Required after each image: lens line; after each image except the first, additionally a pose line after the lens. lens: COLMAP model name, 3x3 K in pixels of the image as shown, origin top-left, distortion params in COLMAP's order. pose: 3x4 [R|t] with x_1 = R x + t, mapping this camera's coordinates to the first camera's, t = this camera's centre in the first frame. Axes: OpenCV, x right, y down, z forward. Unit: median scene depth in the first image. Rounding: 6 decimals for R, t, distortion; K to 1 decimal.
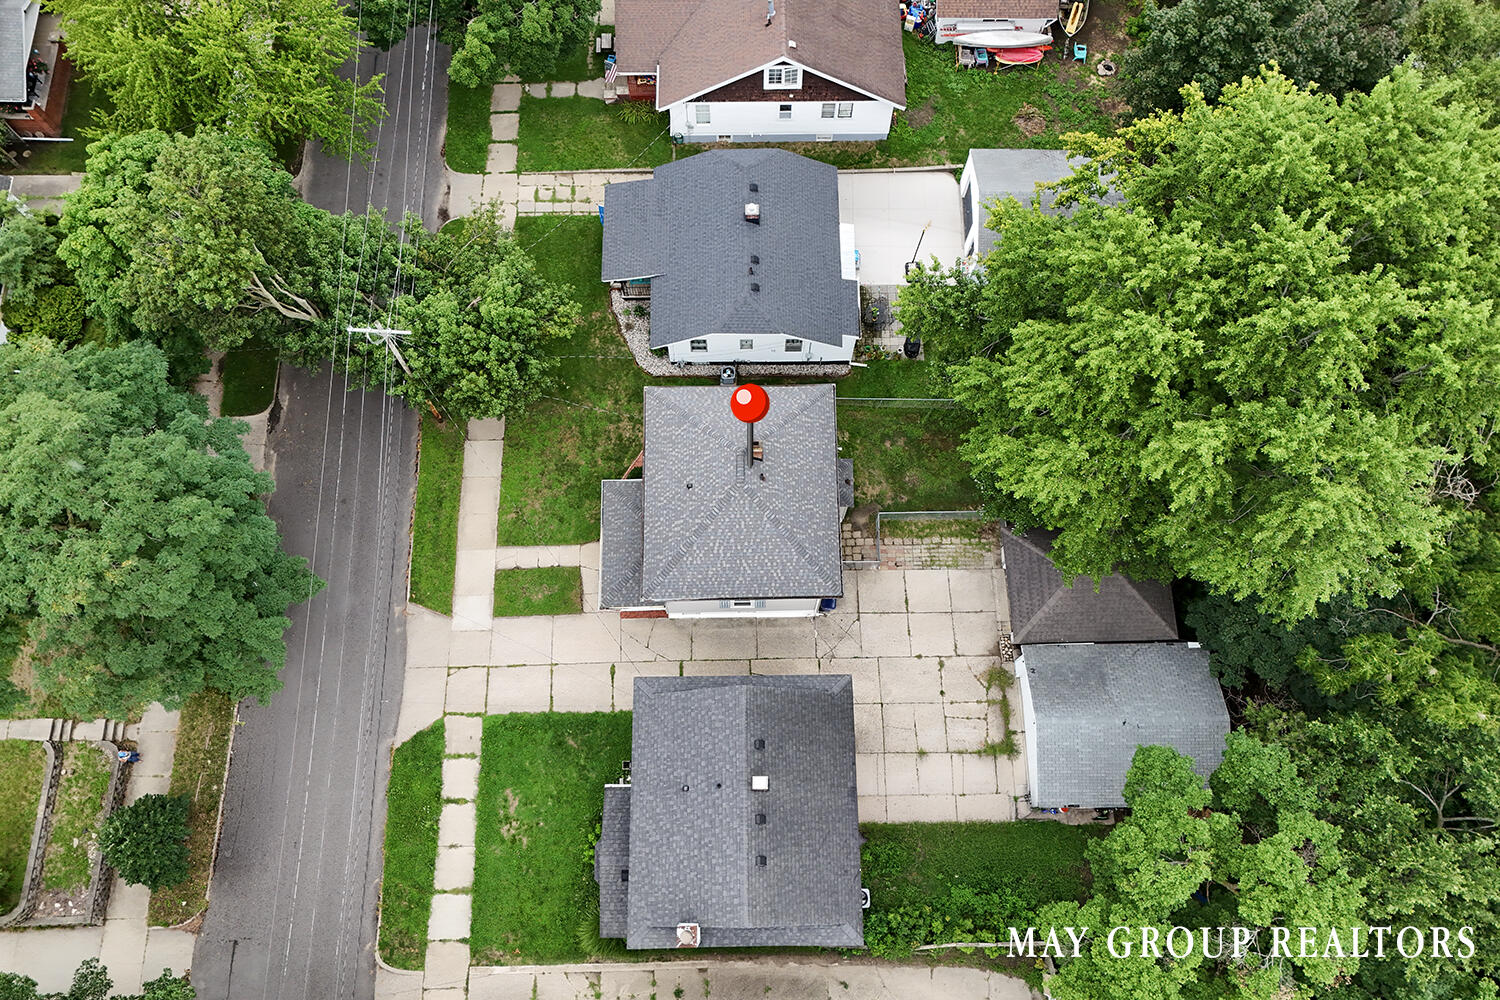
lens RADIAL K [[1094.6, 0, 769.5], [0, 1094.6, 500.3], [0, 0, 1]] dist [0.049836, -0.048616]
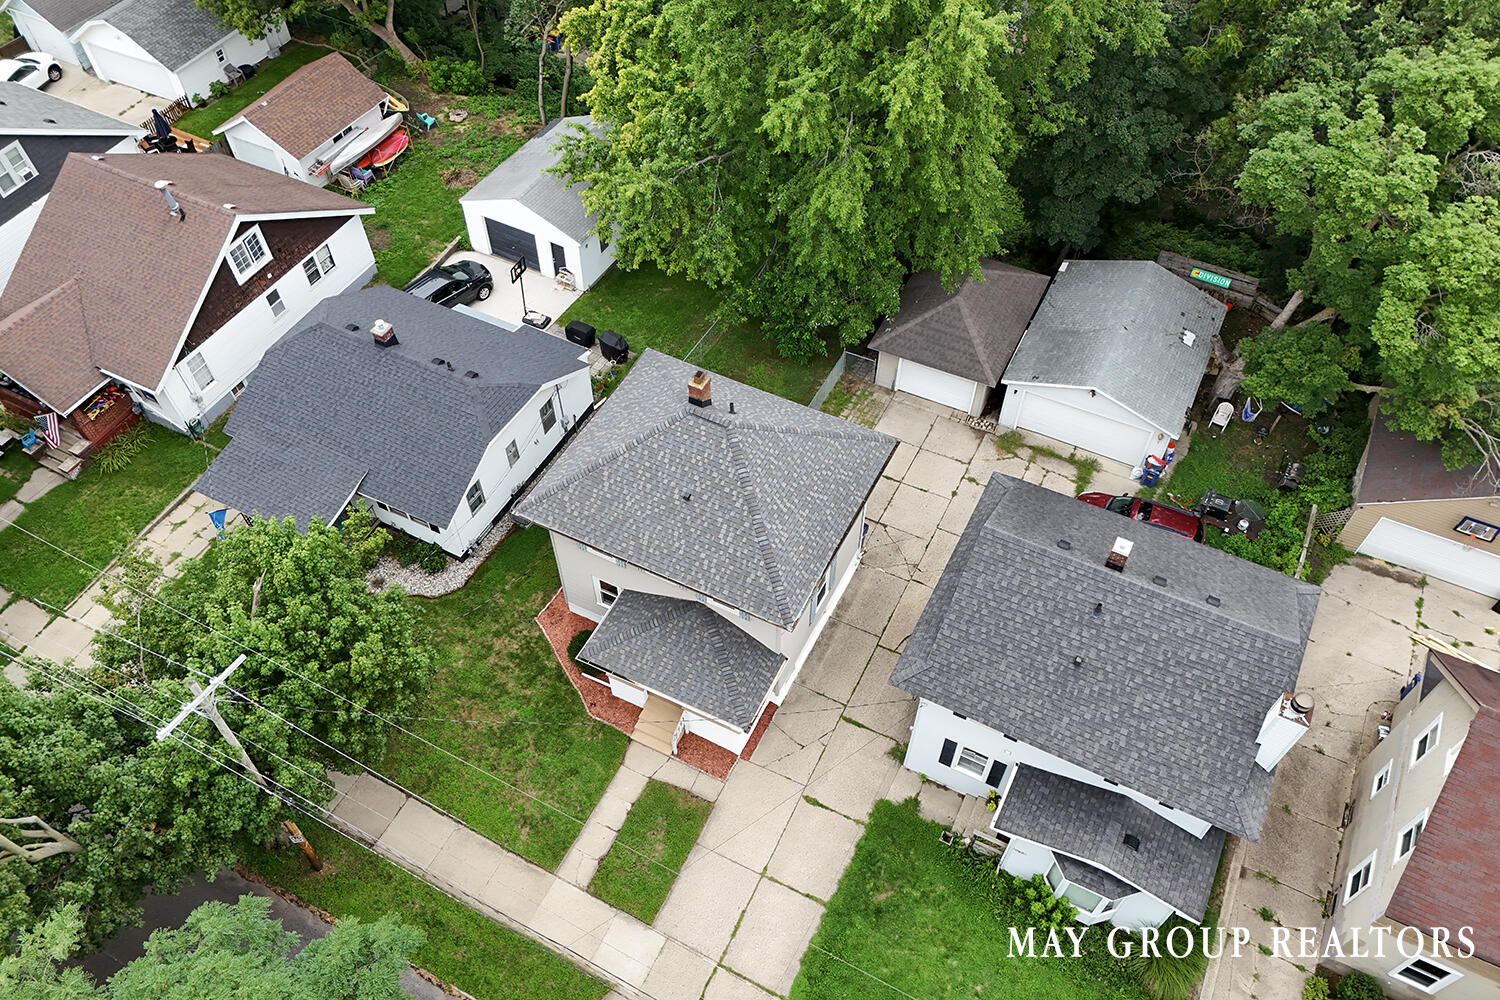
lens RADIAL K [[1094.6, 0, 769.5], [0, 1094.6, 500.3], [0, 0, 1]] dist [0.049836, -0.048616]
pose [[0.469525, -0.706728, 0.529227, -0.364529], [0.838990, 0.543846, -0.018093, 0.039716], [-0.275031, 0.452512, 0.848287, 0.313216]]
